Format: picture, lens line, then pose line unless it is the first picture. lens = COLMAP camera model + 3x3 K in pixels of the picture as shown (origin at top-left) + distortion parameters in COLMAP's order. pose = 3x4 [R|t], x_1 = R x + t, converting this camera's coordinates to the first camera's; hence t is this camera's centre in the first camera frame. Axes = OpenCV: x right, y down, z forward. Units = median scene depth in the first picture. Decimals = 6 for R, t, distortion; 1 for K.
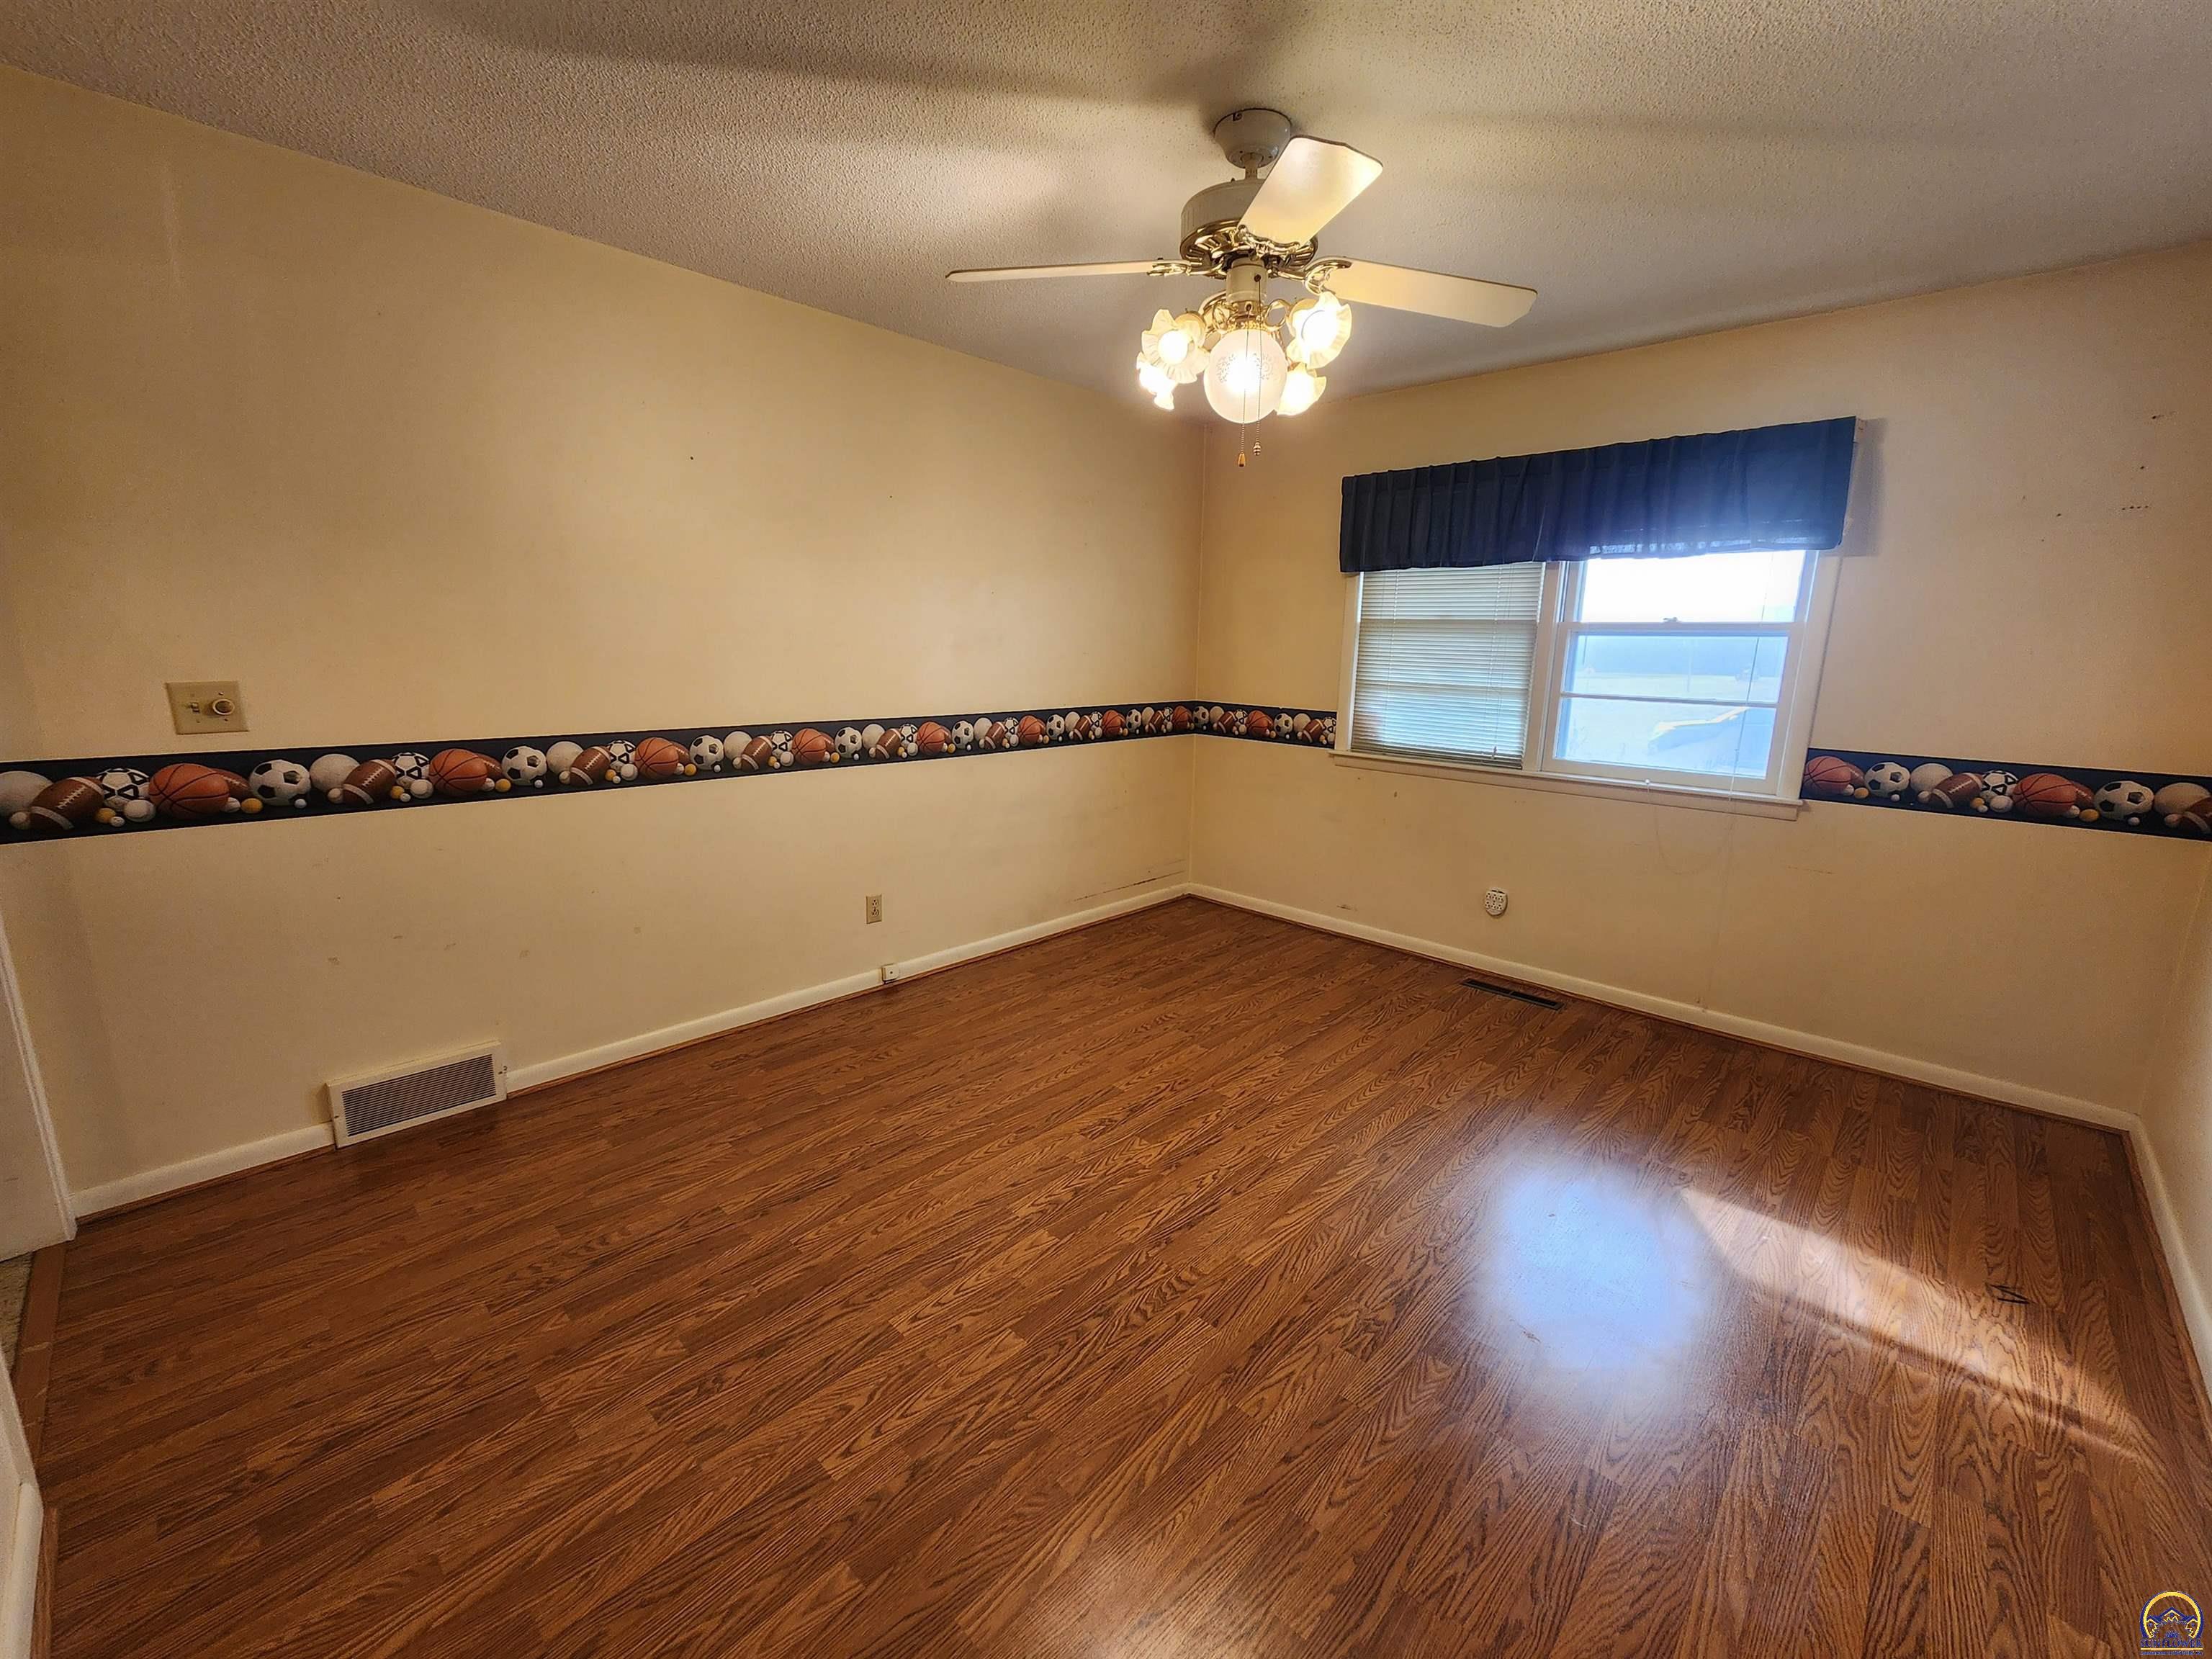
lens RADIAL K [[896.9, 0, 1109.2], [0, 896.9, 826.7], [0, 0, 1]] dist [-0.003641, 0.001270]
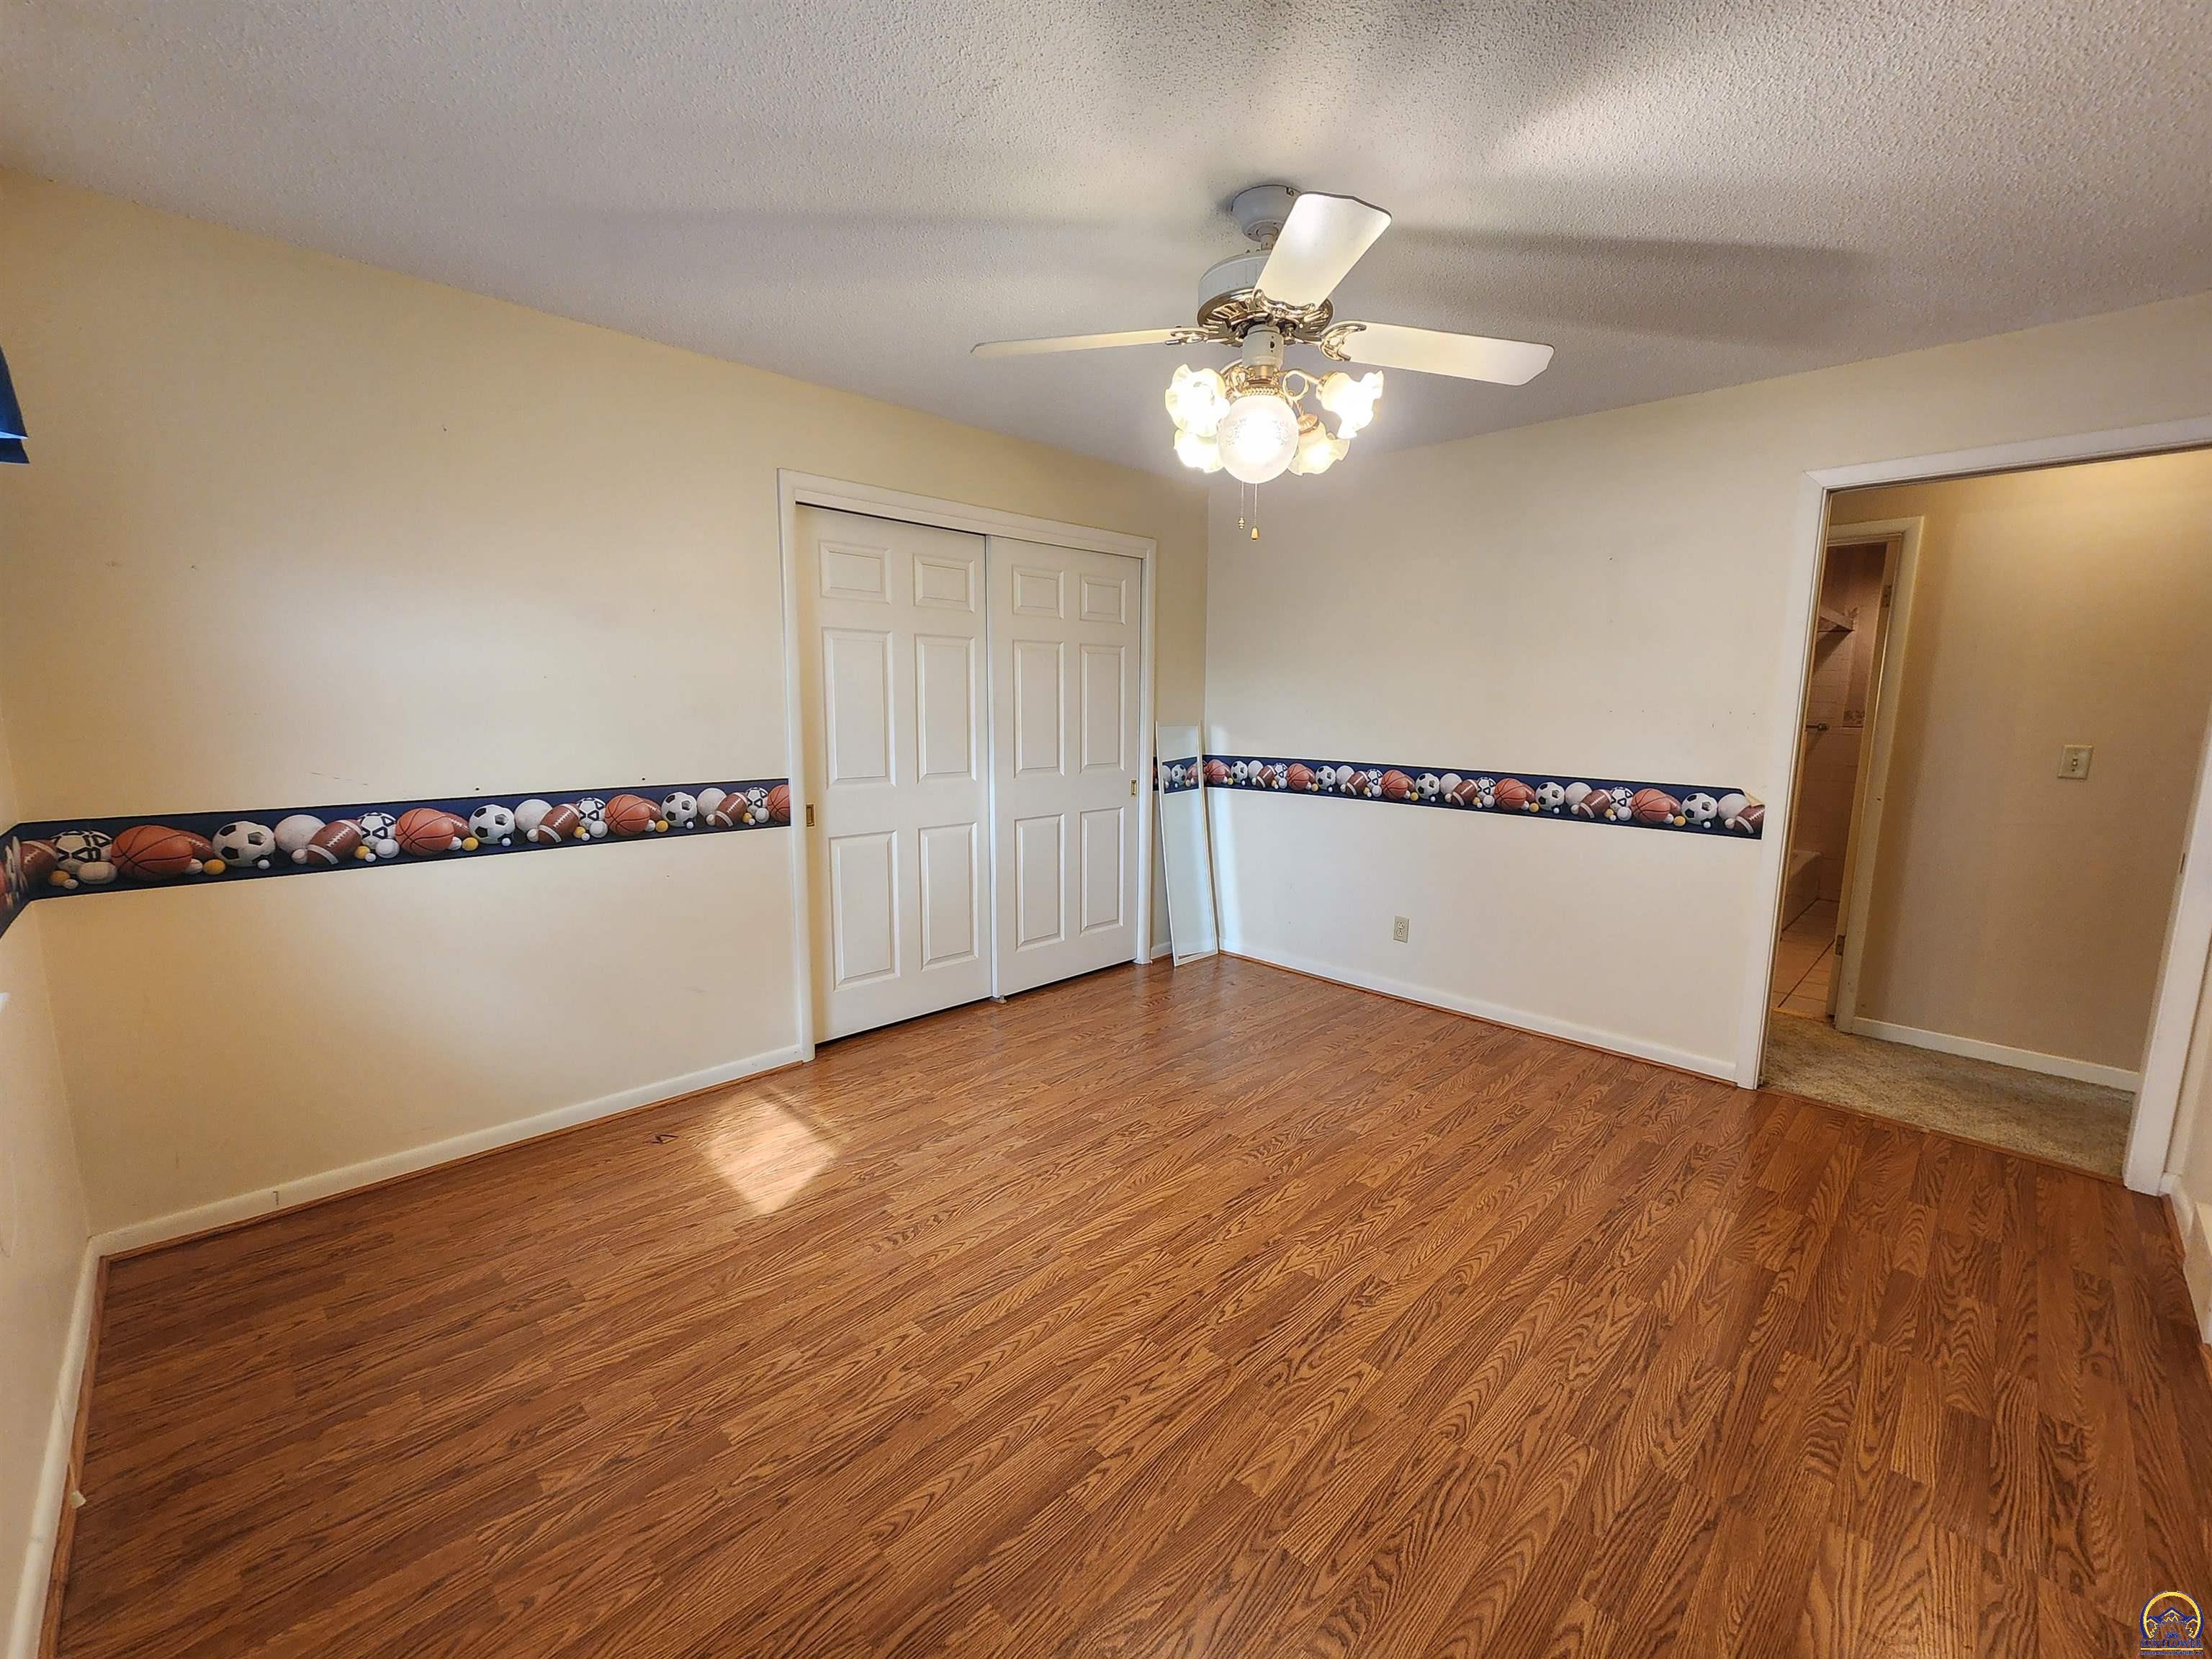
lens RADIAL K [[896.9, 0, 1109.8], [0, 896.9, 829.2], [0, 0, 1]] dist [-0.003641, 0.001270]
pose [[-0.999190, -0.033993, 0.021545, 0.231596], [-0.024495, 0.938425, 0.344613, -0.348744], [-0.031933, 0.343807, -0.938497, 1.703328]]
